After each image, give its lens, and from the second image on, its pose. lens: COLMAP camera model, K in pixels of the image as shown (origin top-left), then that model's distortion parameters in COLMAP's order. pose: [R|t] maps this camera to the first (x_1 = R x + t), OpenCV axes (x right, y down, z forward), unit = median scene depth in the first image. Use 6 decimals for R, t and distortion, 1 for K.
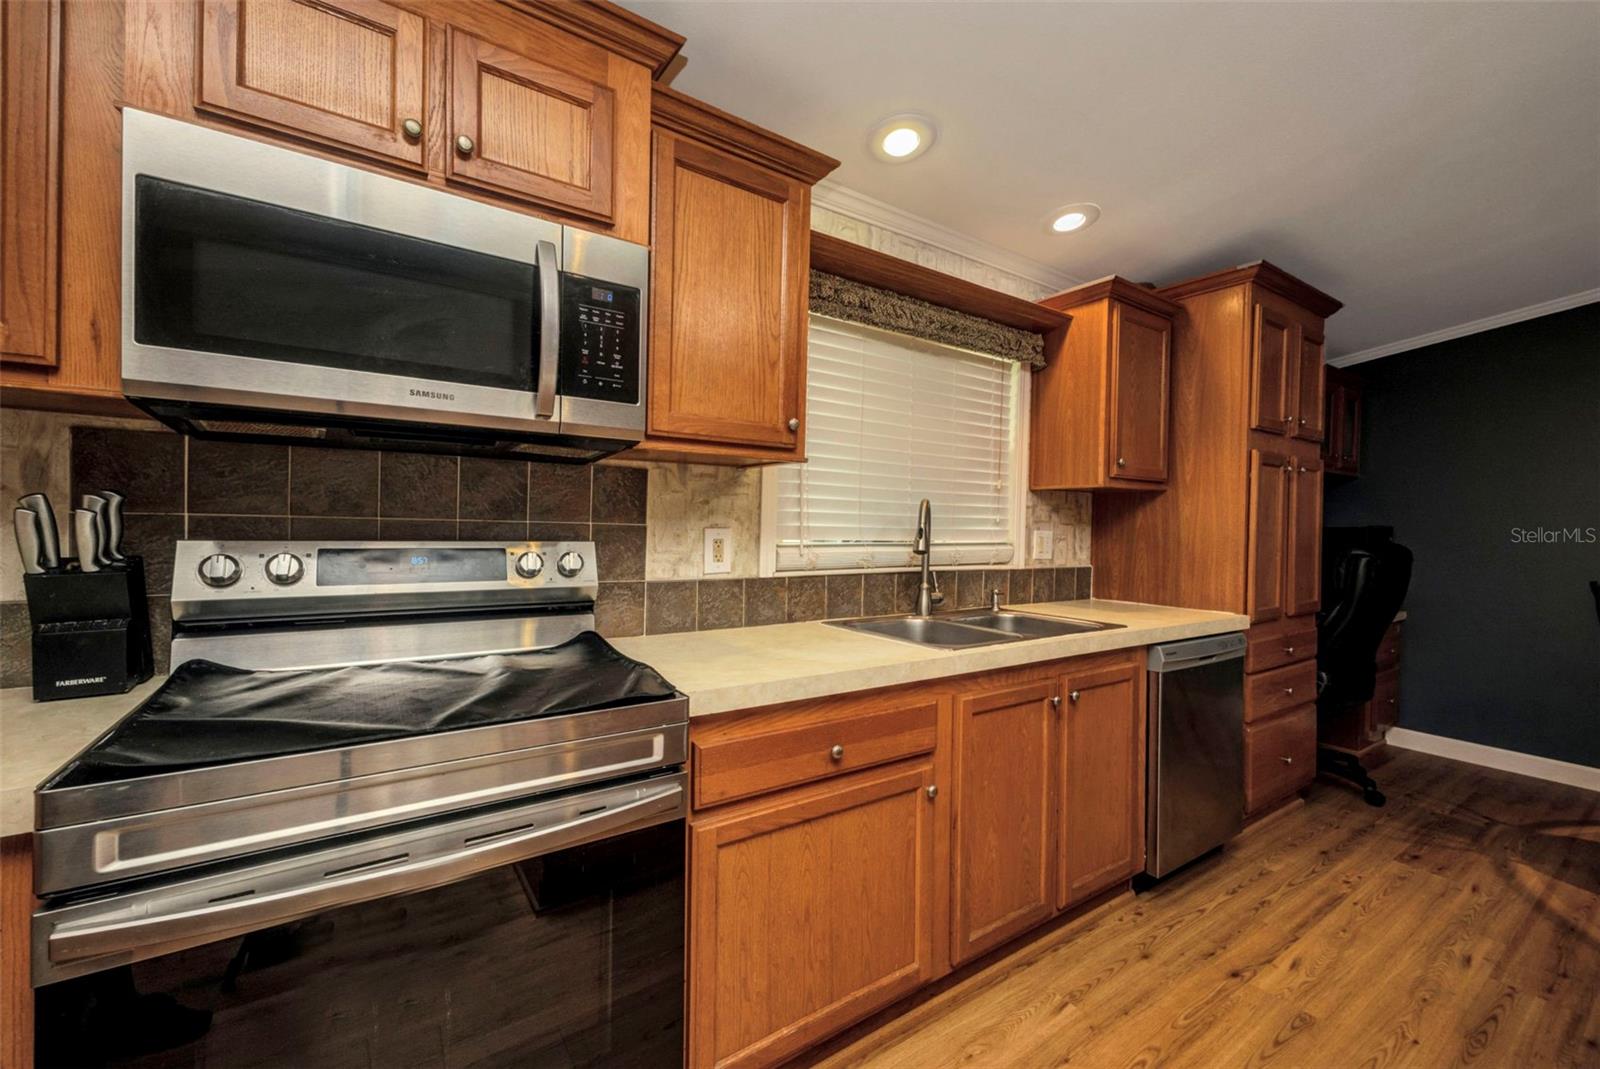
lens RADIAL K [[647.8, 0, 811.8], [0, 647.8, 540.5], [0, 0, 1]] dist [0.012979, -0.003164]
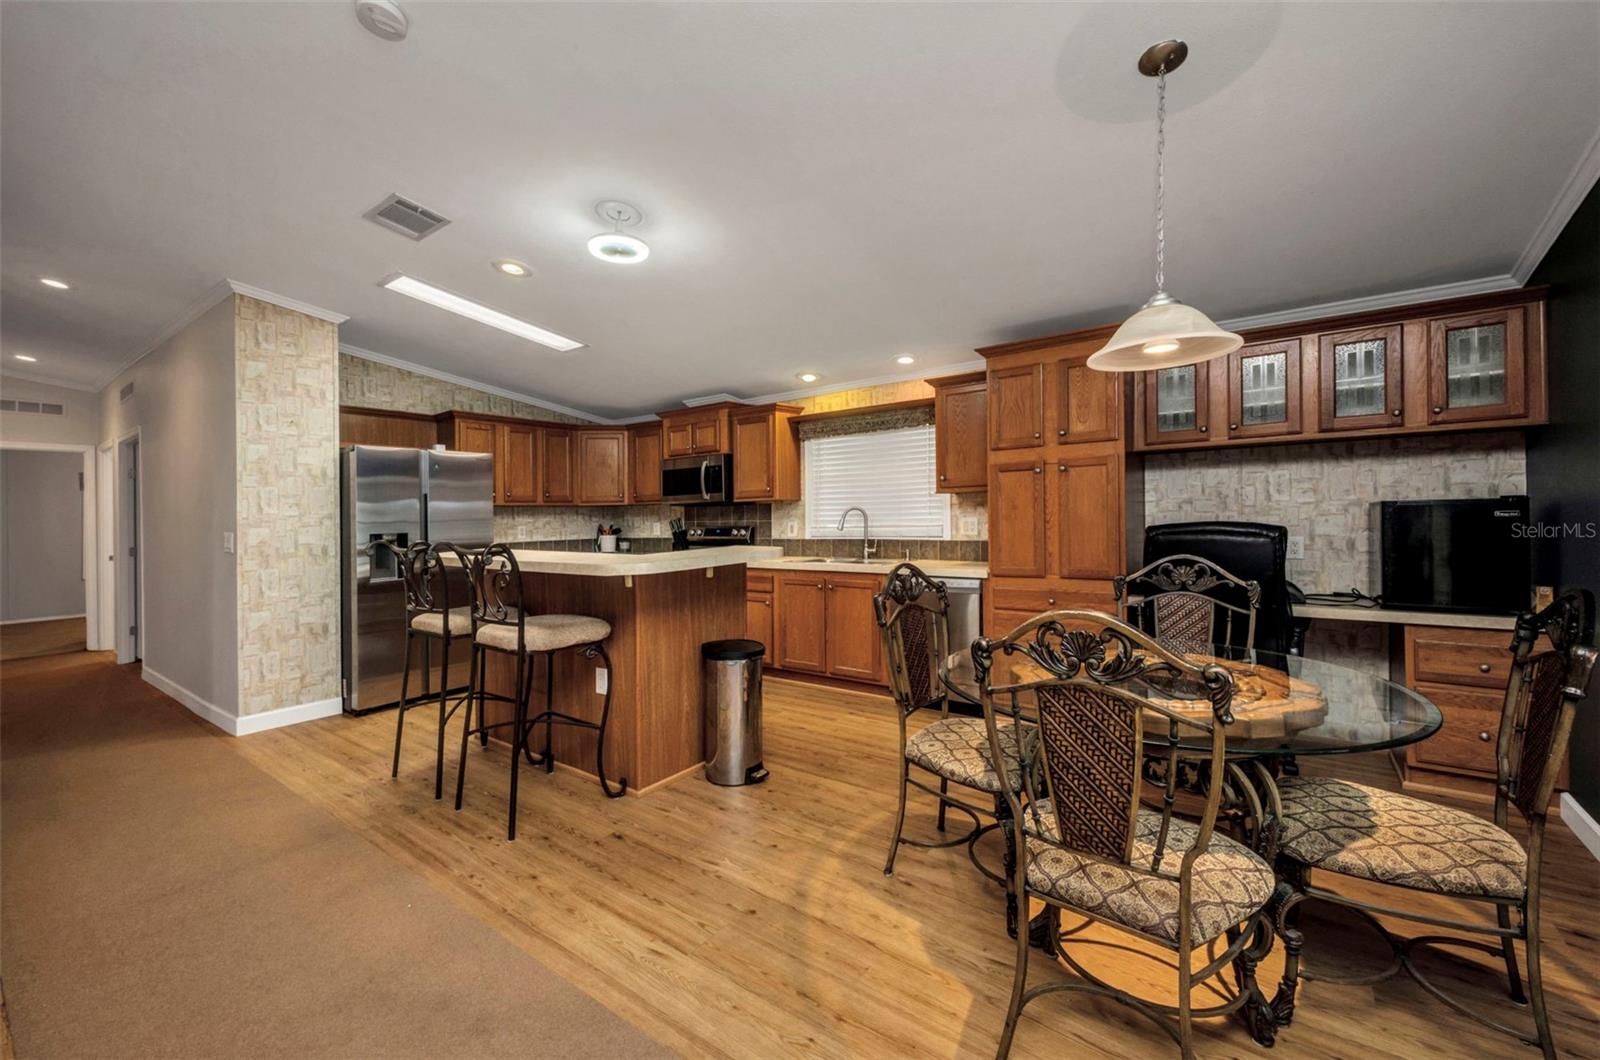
lens RADIAL K [[647.8, 0, 857.1], [0, 647.8, 529.6], [0, 0, 1]] dist [0.012979, -0.003164]
pose [[0.355030, -0.001890, -0.934853, 2.368048], [0.007655, 0.999970, 0.000886, 0.015555], [0.934824, -0.007471, 0.355034, 0.201468]]
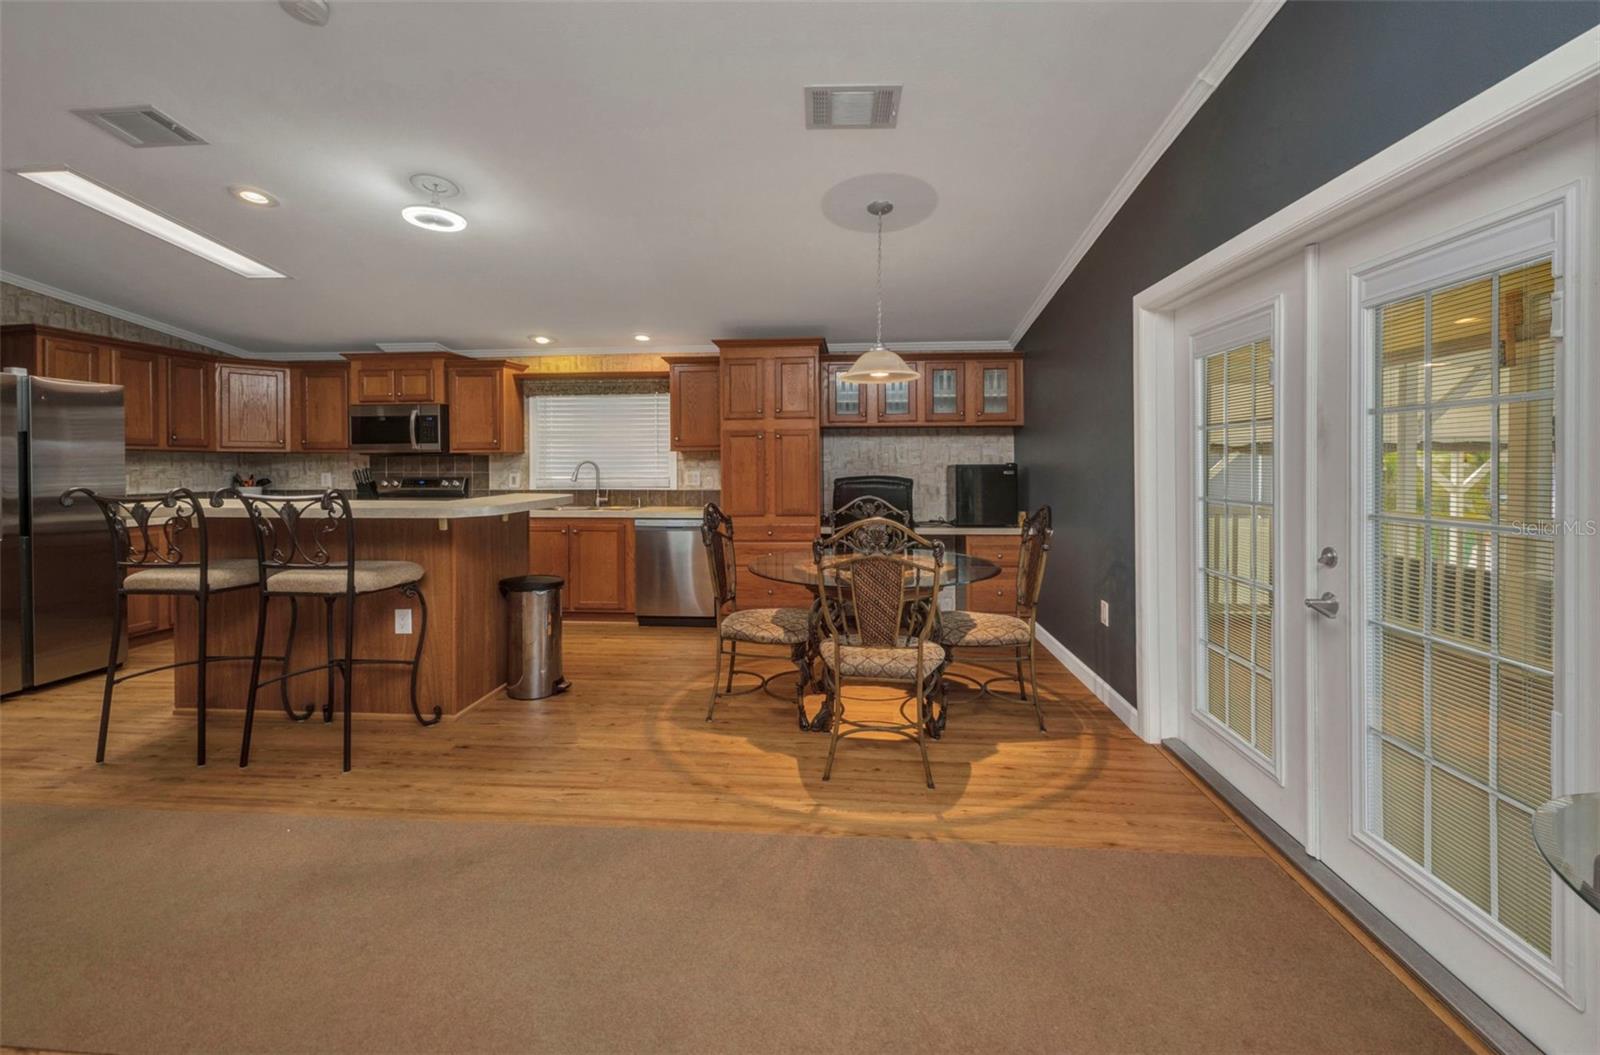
lens RADIAL K [[646.7, 0, 827.2], [0, 646.7, 492.2], [0, 0, 1]] dist [0.014528, -0.002910]
pose [[0.794140, 0.005121, -0.607713, 2.539749], [0.004627, 0.999885, 0.014472, 0.029541], [0.607717, -0.014305, 0.794025, -0.464856]]
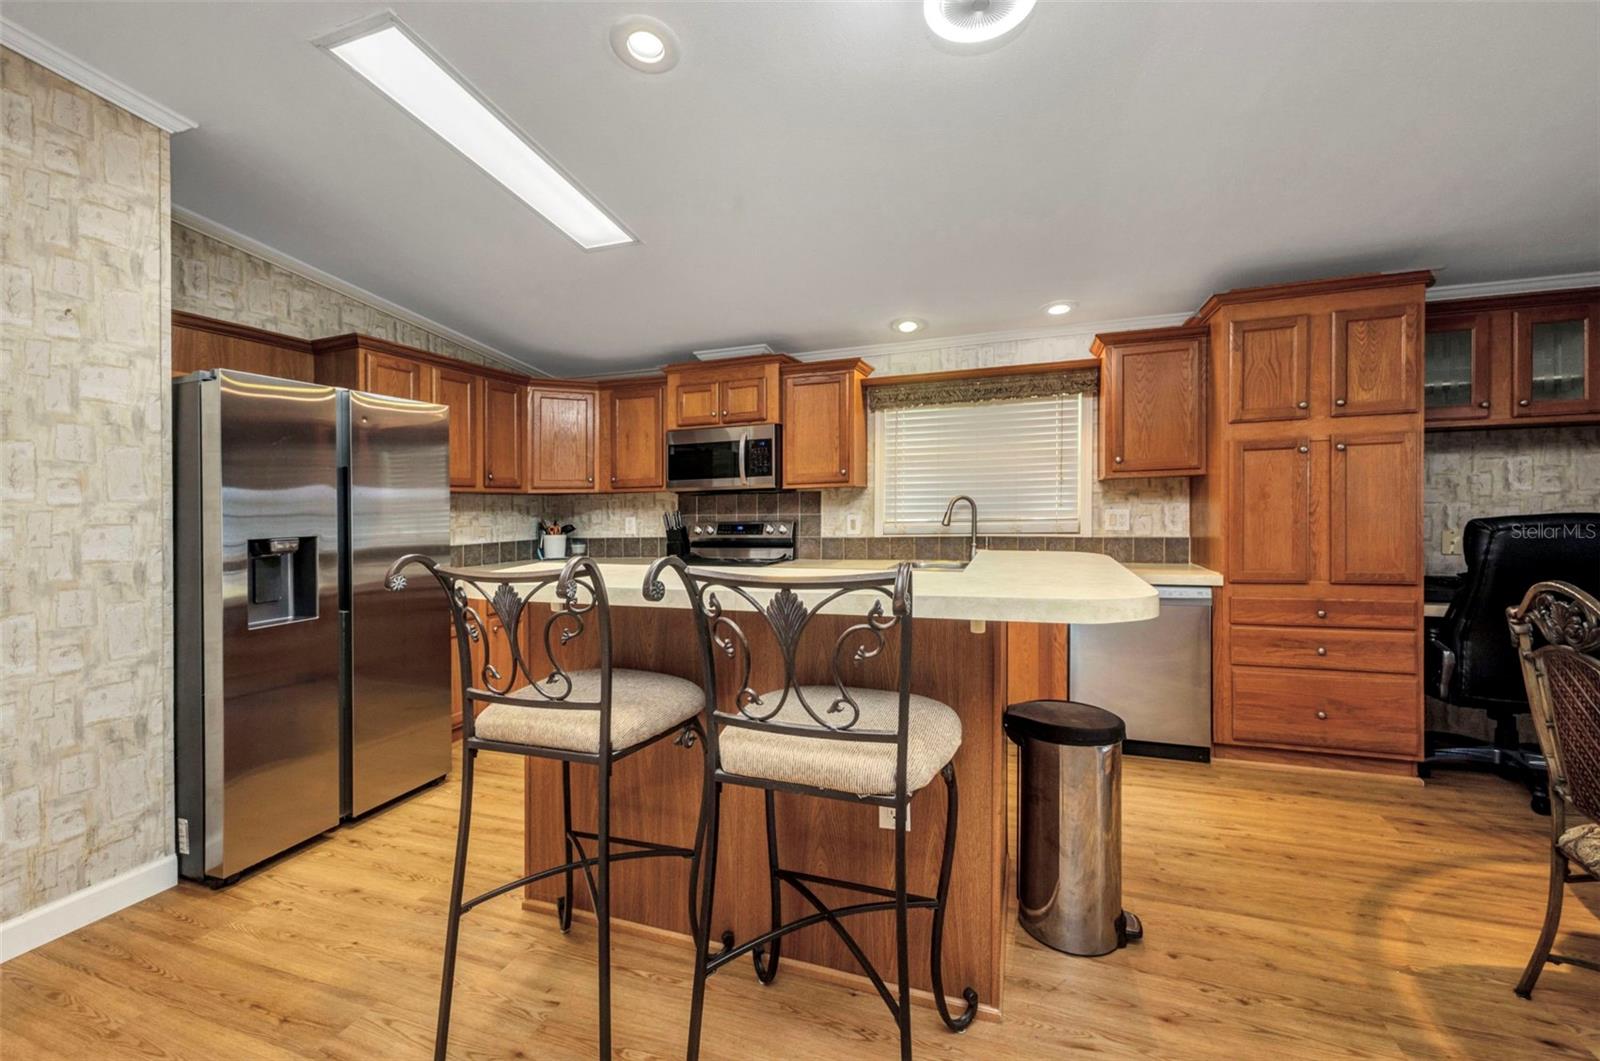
lens RADIAL K [[607.6, 0, 788.4], [0, 607.6, 521.4], [0, 0, 1]] dist [0.011184, -0.002240]
pose [[0.603991, -0.007460, -0.796957, 1.258034], [0.013128, 0.999914, 0.000590, -0.000134], [0.796883, -0.010819, 0.604036, -0.405958]]
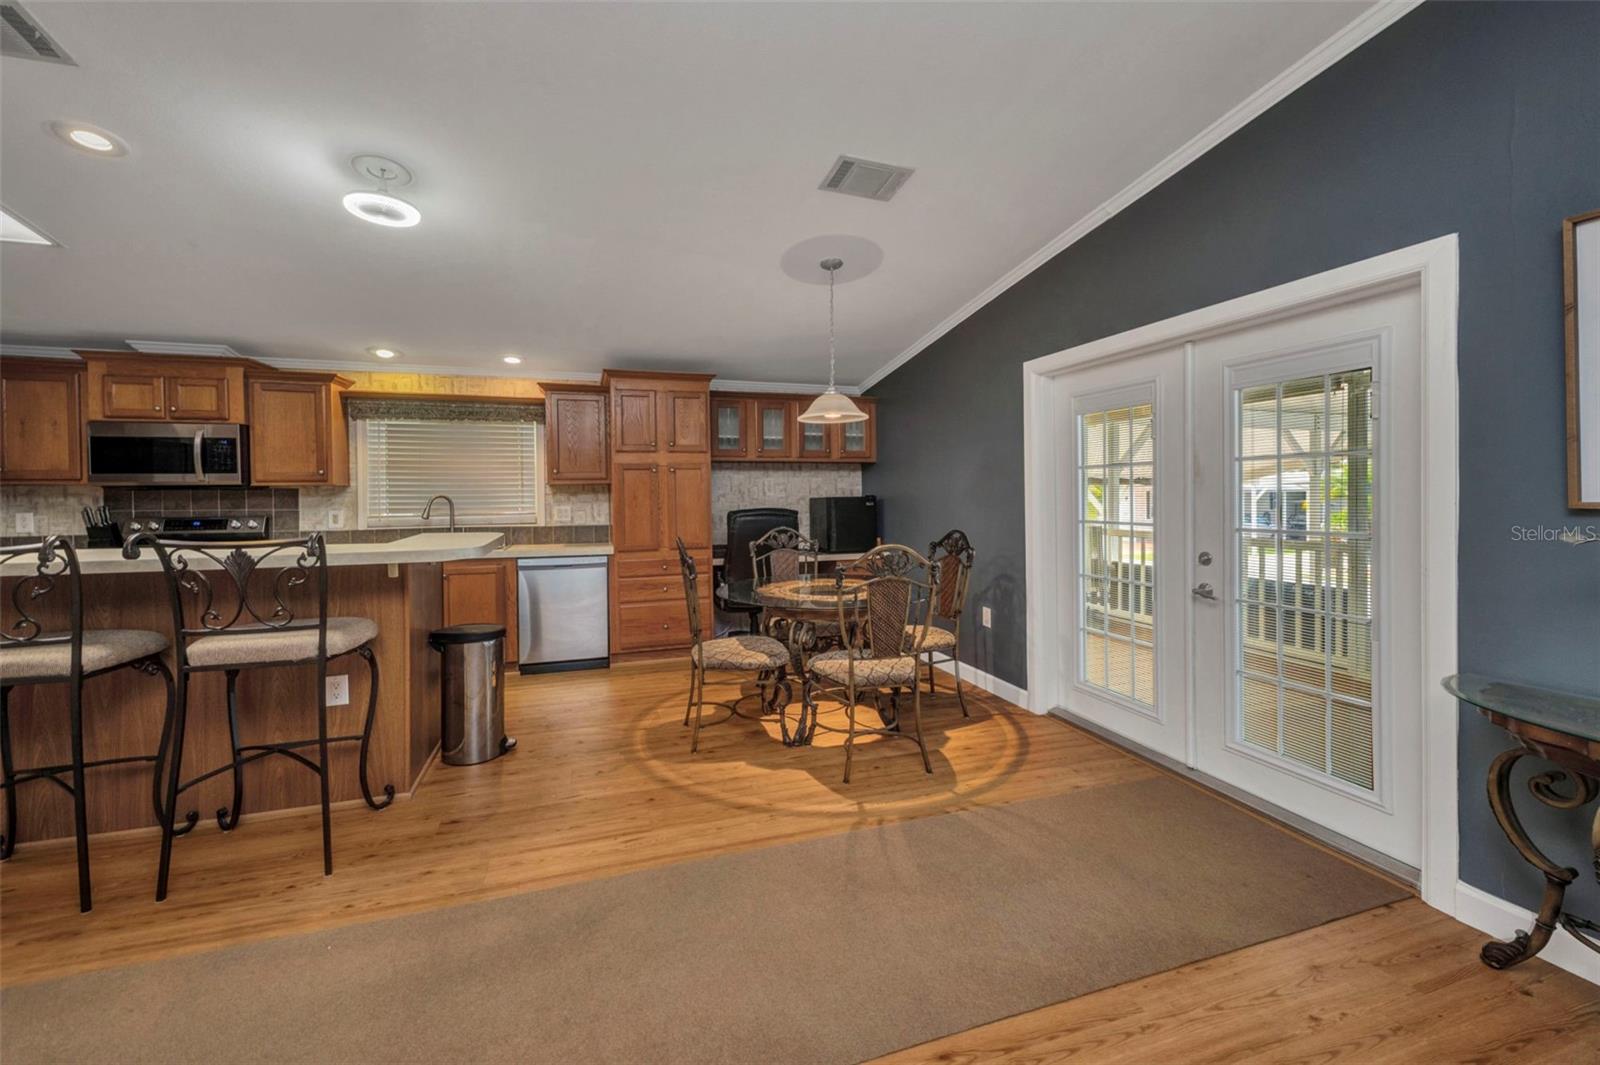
lens RADIAL K [[647.8, 0, 794.1], [0, 647.8, 523.2], [0, 0, 1]] dist [0.012979, -0.003164]
pose [[0.967595, -0.016400, -0.251974, 1.968930], [0.021208, 0.999641, 0.016378, 0.024214], [0.251615, -0.021191, 0.967595, -0.880378]]
